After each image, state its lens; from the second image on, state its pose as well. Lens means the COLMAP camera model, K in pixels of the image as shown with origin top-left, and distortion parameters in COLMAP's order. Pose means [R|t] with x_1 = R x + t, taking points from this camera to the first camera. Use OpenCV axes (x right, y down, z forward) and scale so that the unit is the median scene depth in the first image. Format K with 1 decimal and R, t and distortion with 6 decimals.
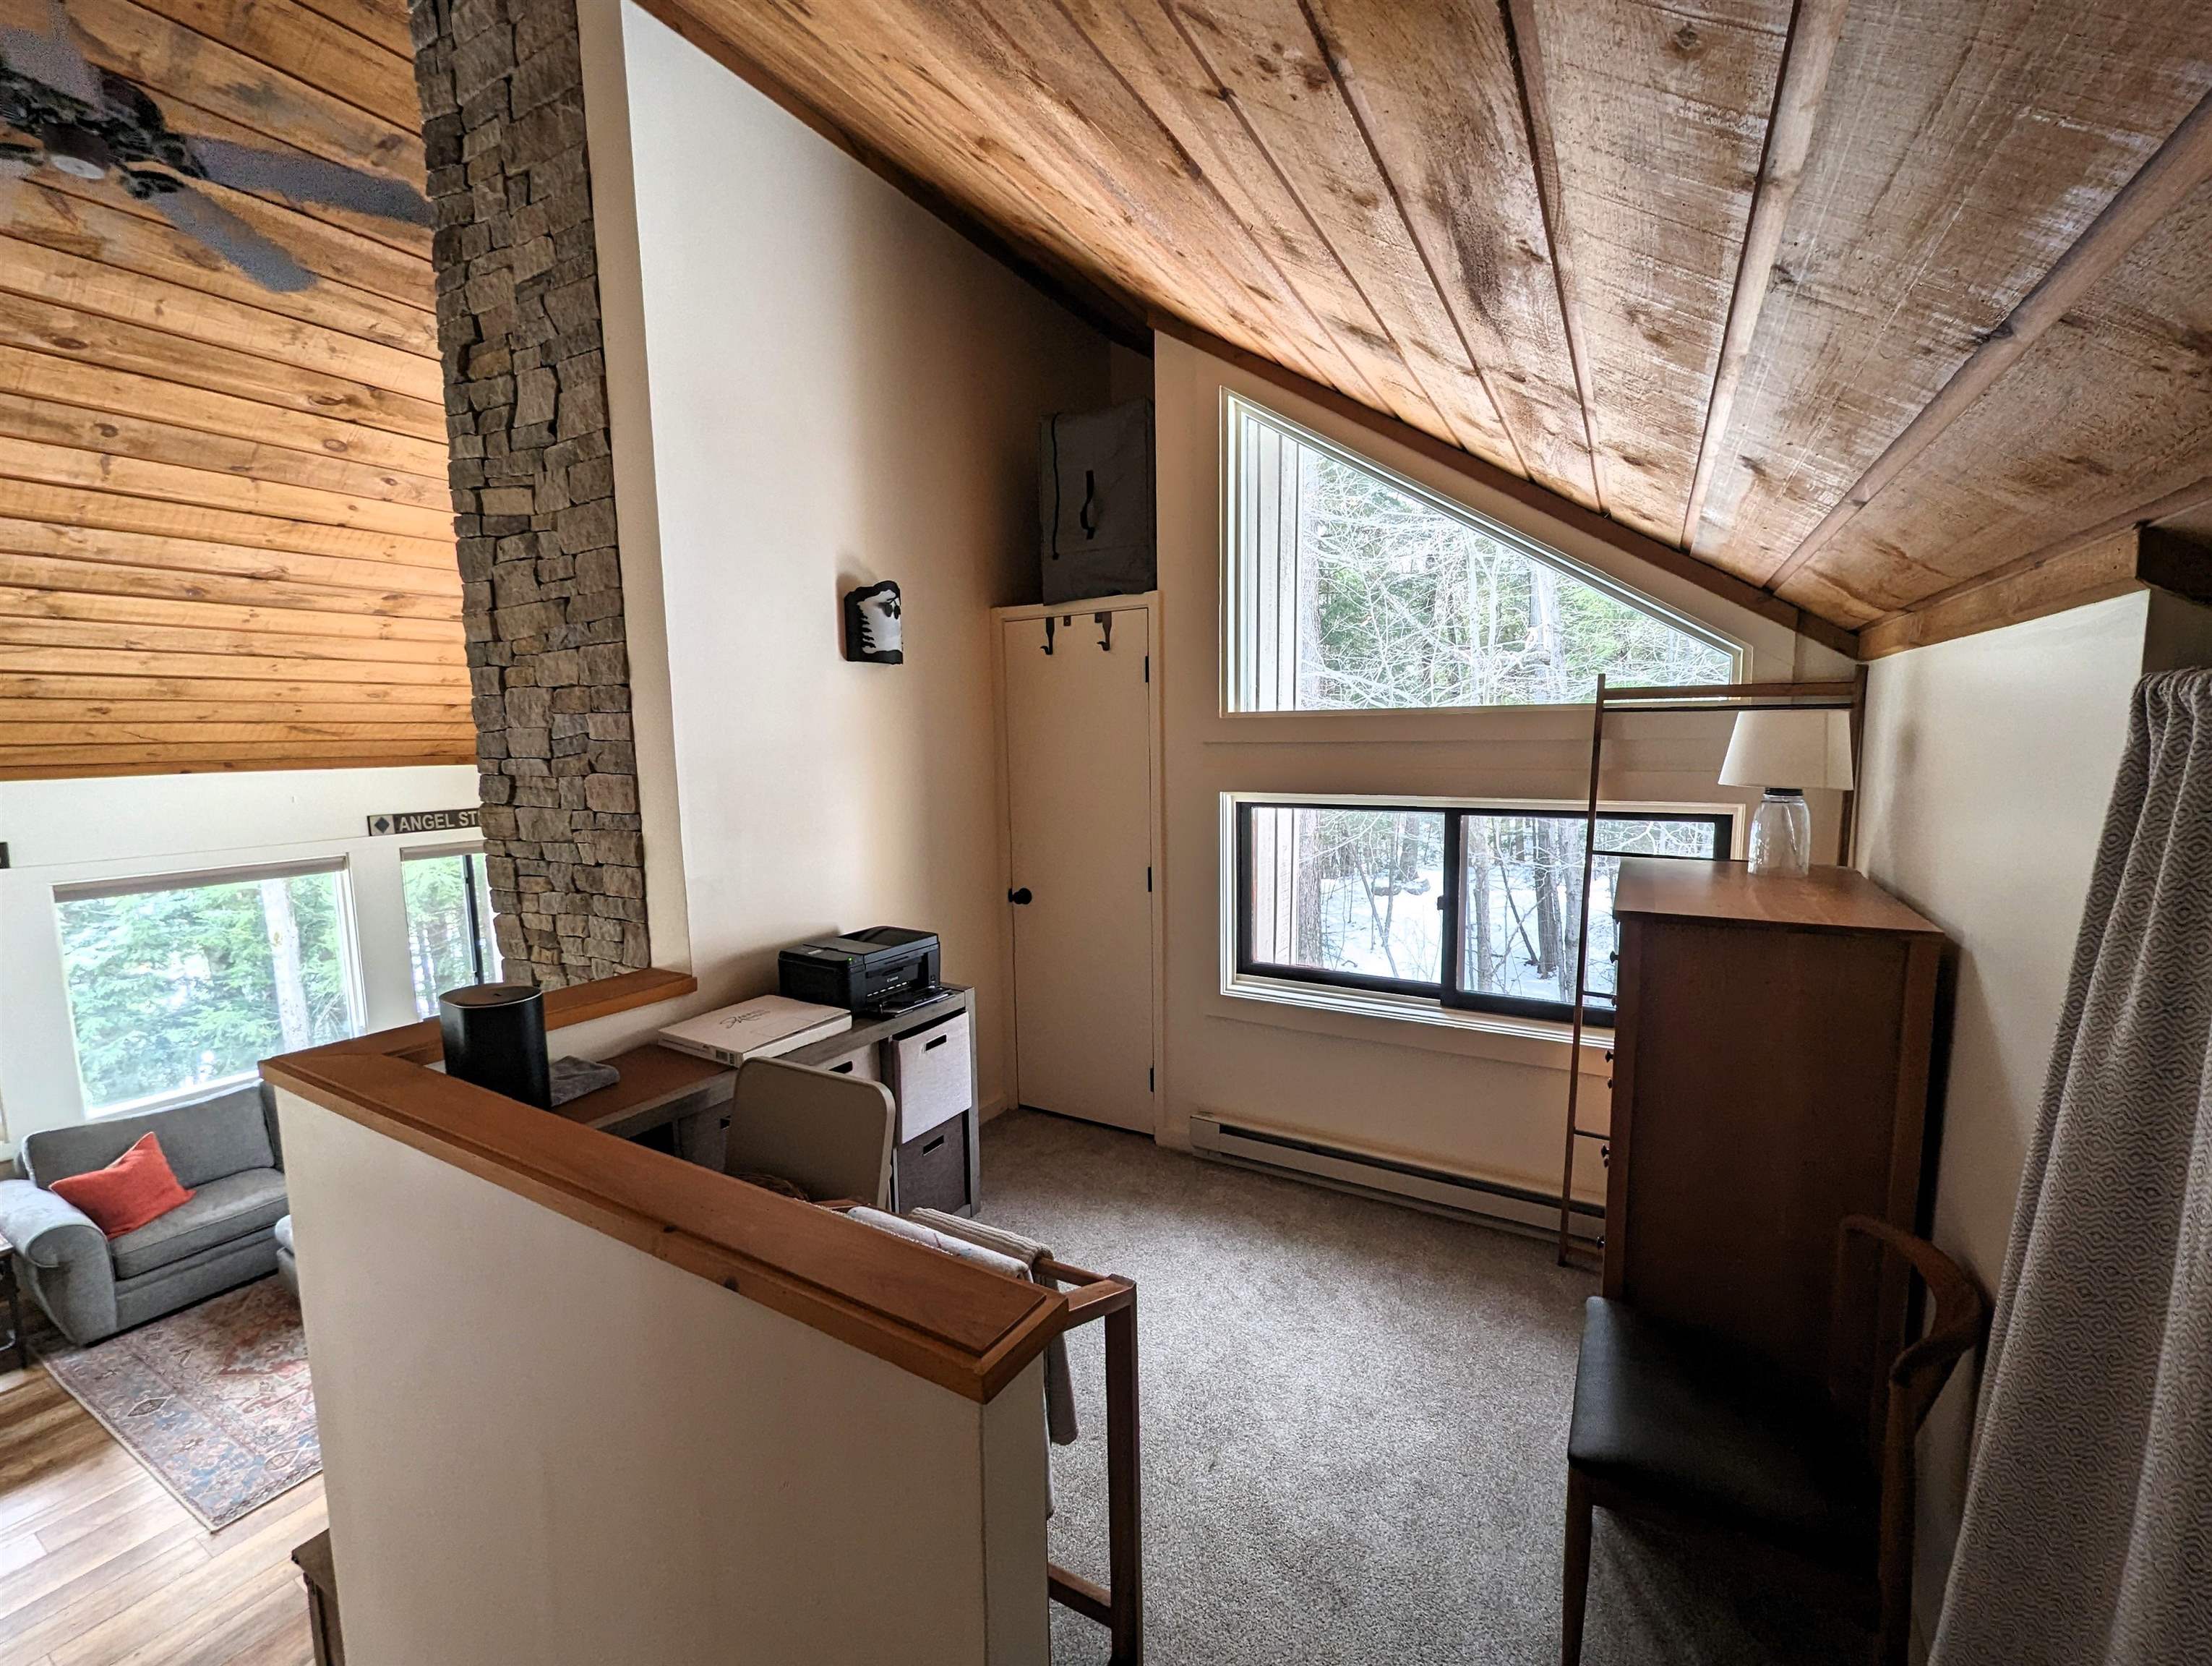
lens RADIAL K [[917.0, 0, 1120.9], [0, 917.0, 835.6], [0, 0, 1]] dist [0.001467, -0.001117]
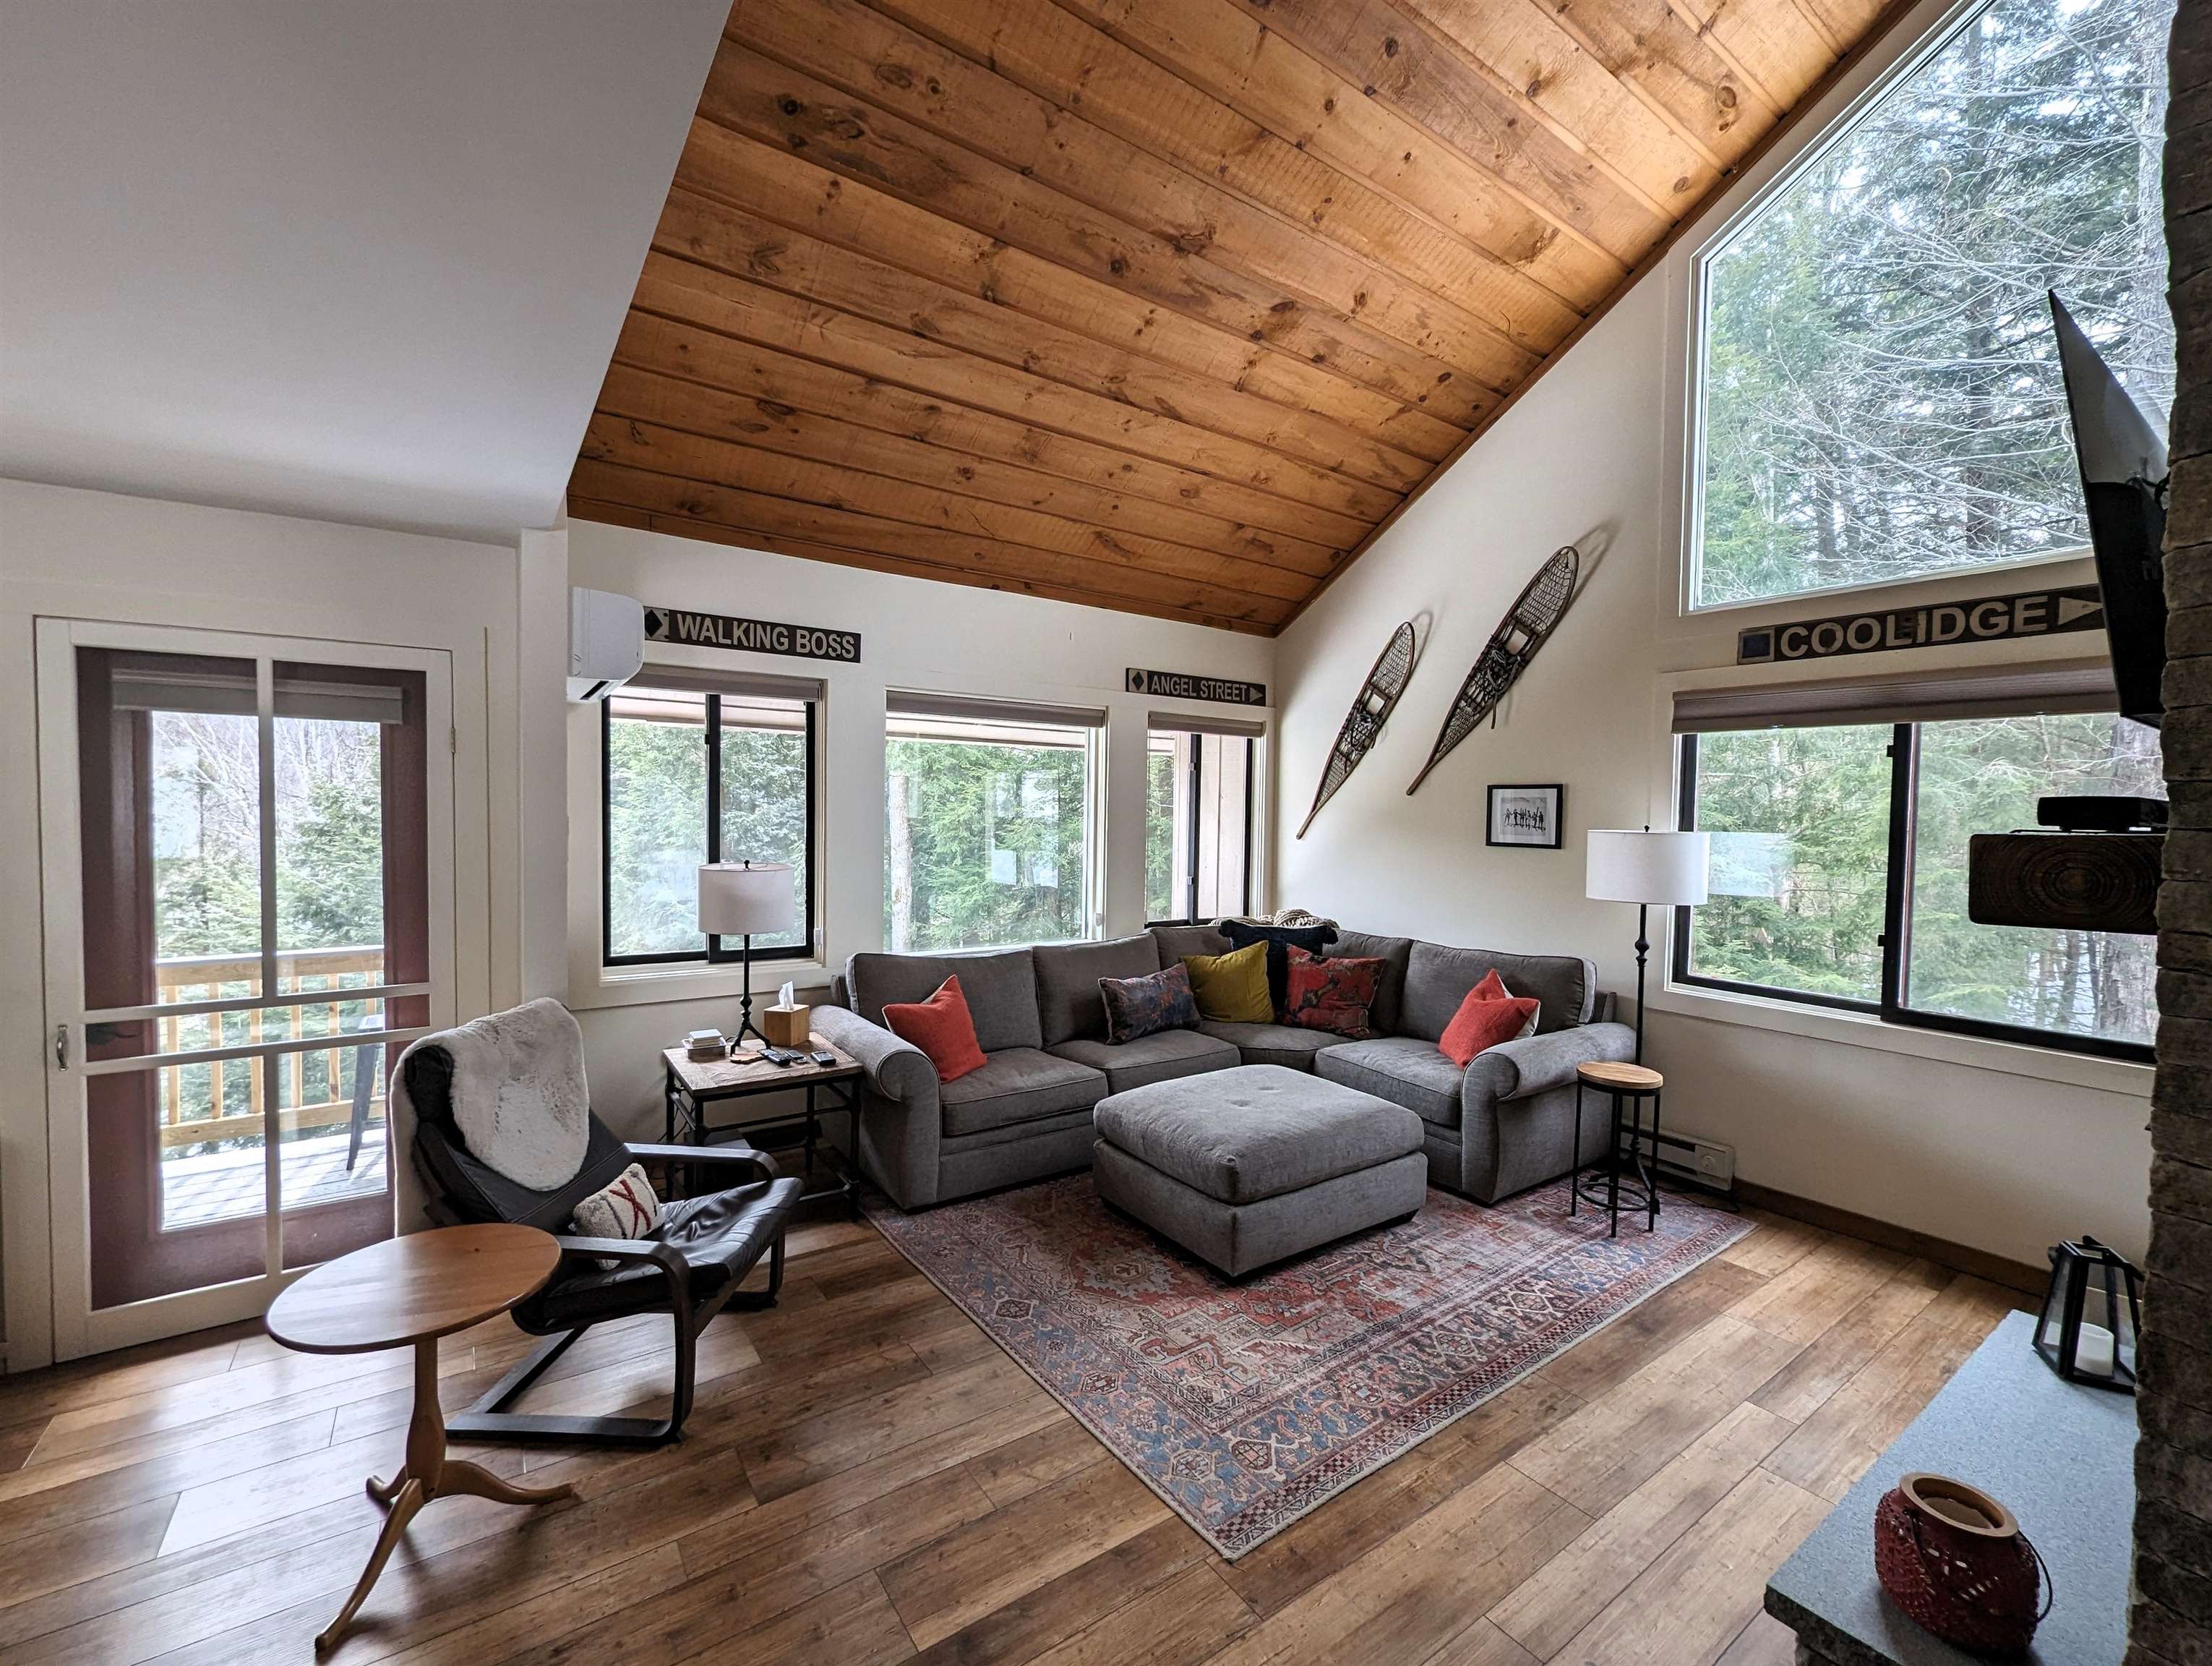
lens RADIAL K [[917.0, 0, 1110.6], [0, 917.0, 841.5], [0, 0, 1]] dist [0.001467, -0.001117]
pose [[0.907514, 0.039545, -0.418156, -0.610257], [-0.075683, 0.994659, -0.070188, 0.262587], [0.413147, 0.095344, 0.905660, 0.299382]]
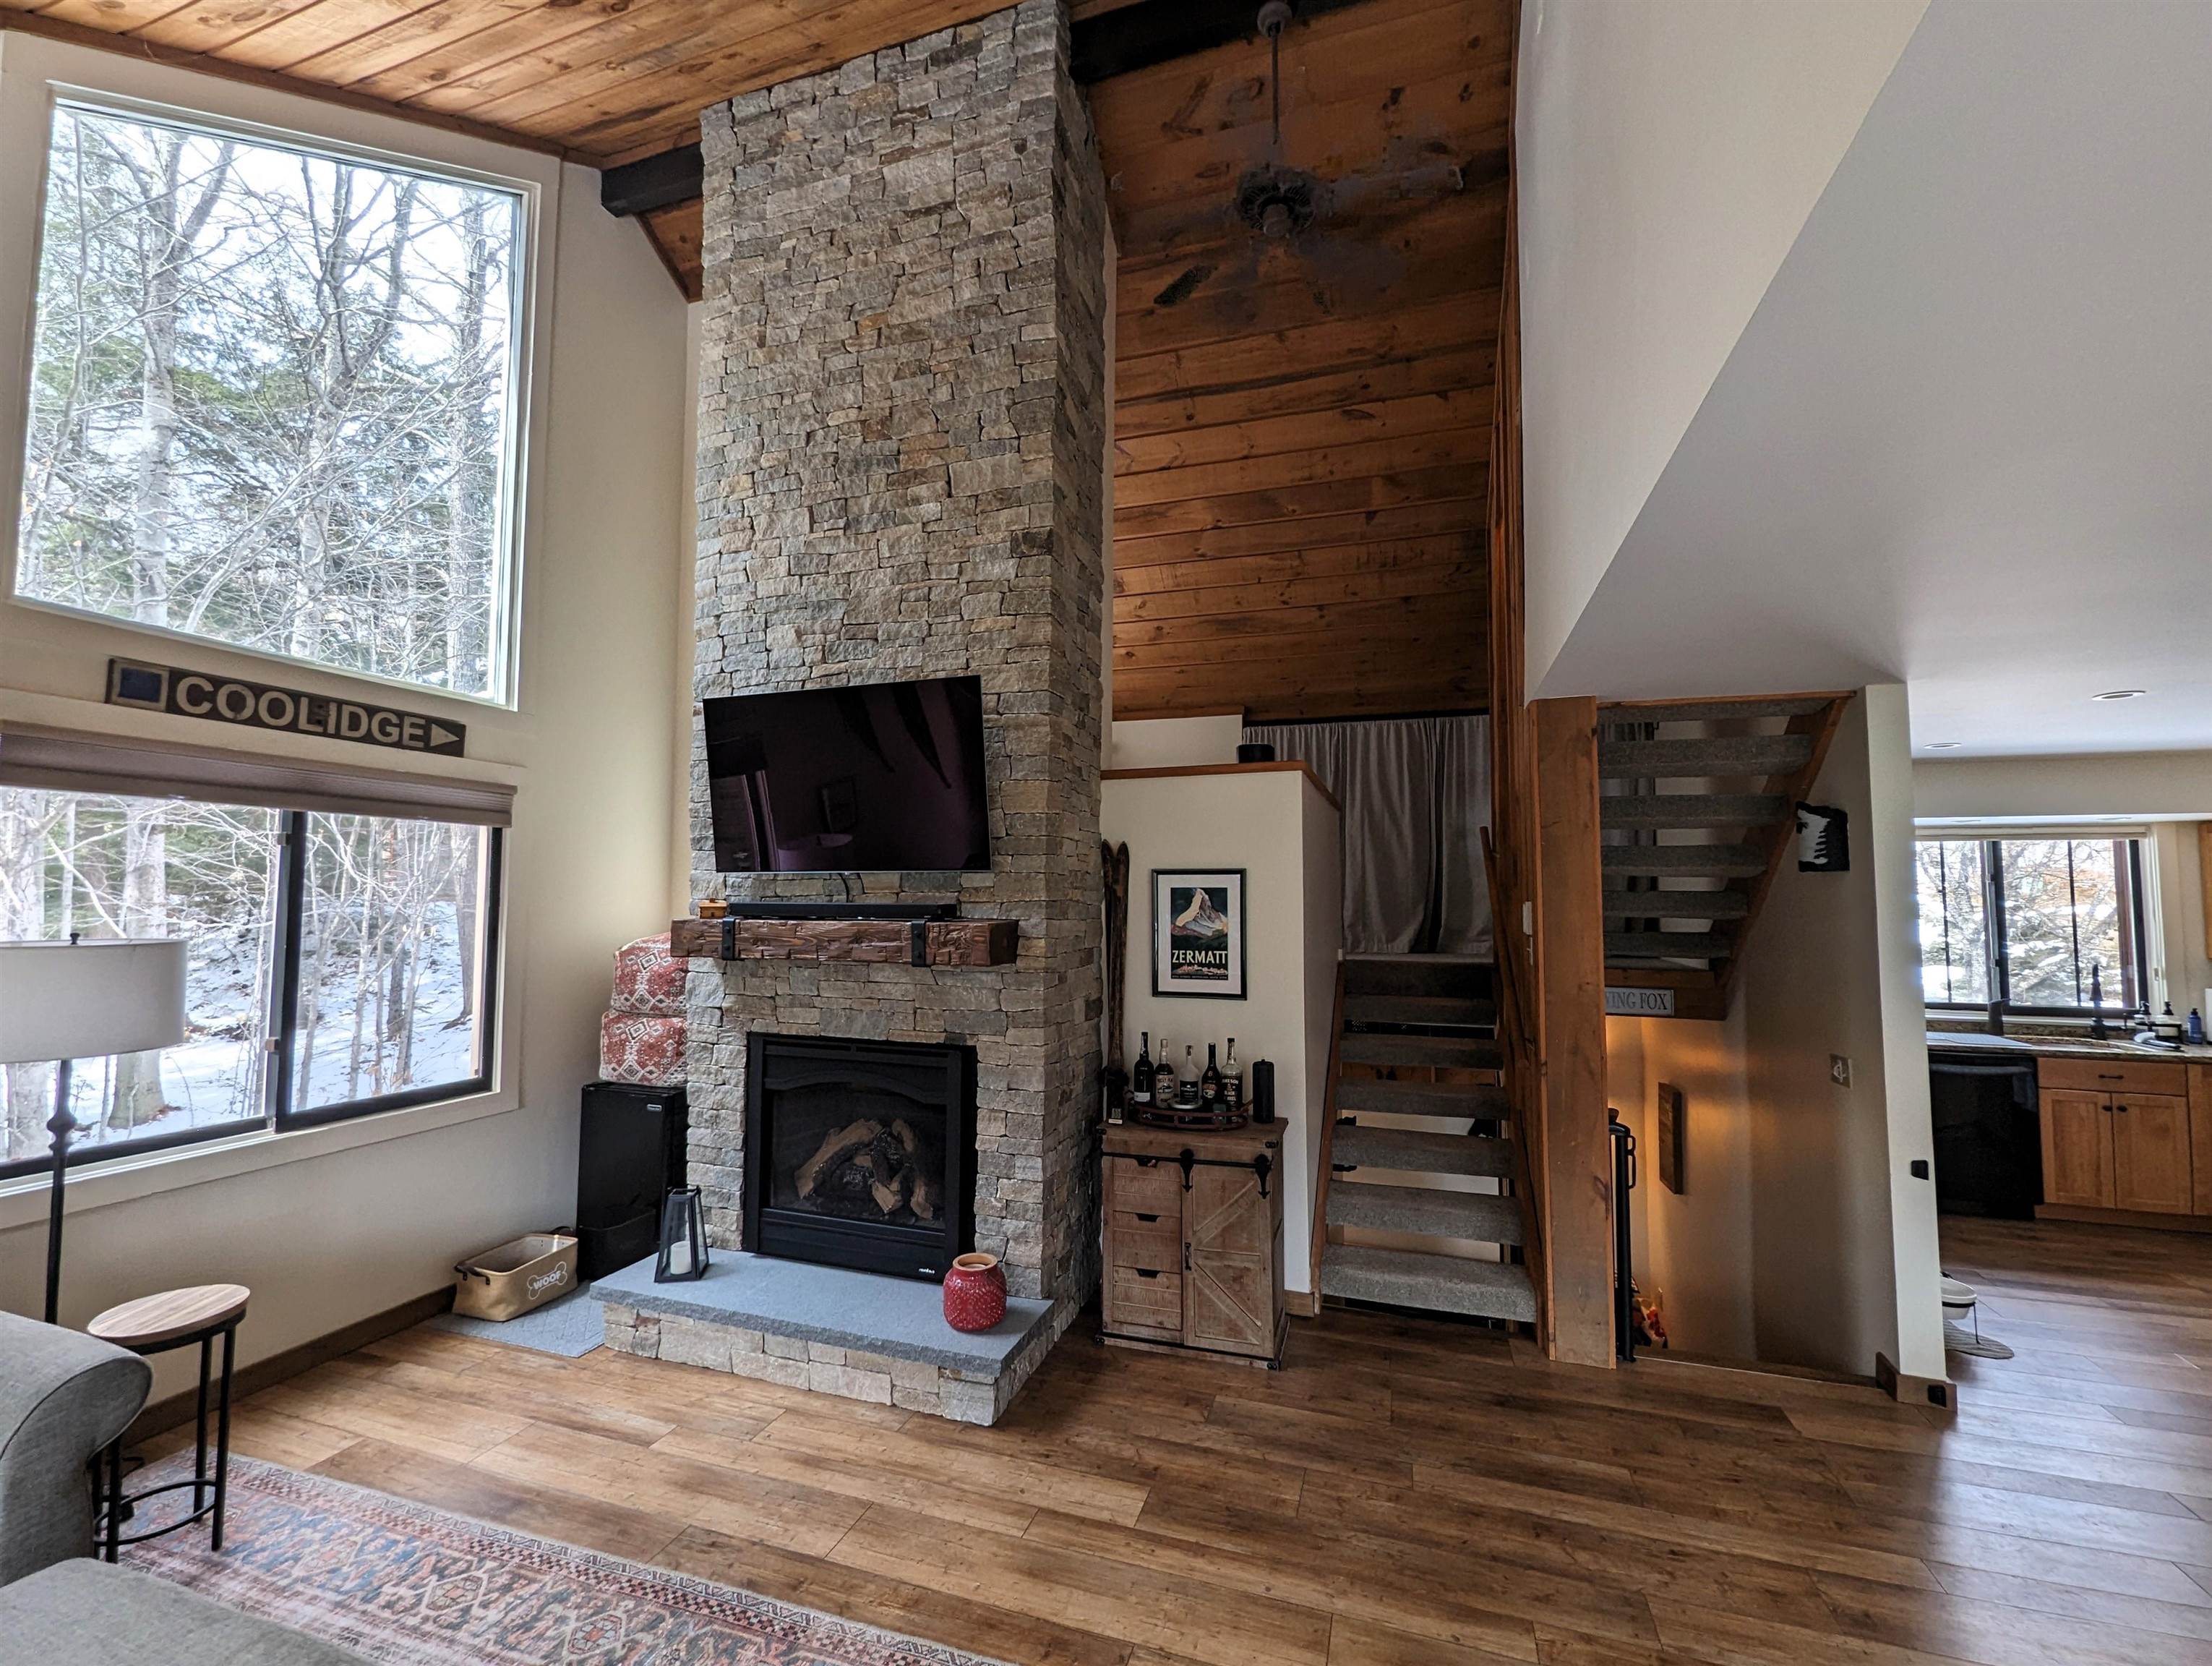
lens RADIAL K [[917.0, 0, 1095.5], [0, 917.0, 846.4], [0, 0, 1]] dist [0.001467, -0.001117]
pose [[-0.186194, 0.066763, 0.980242, -1.160553], [0.119738, 0.991794, -0.044806, 0.197405], [-0.975189, 0.109030, -0.192660, 0.778610]]
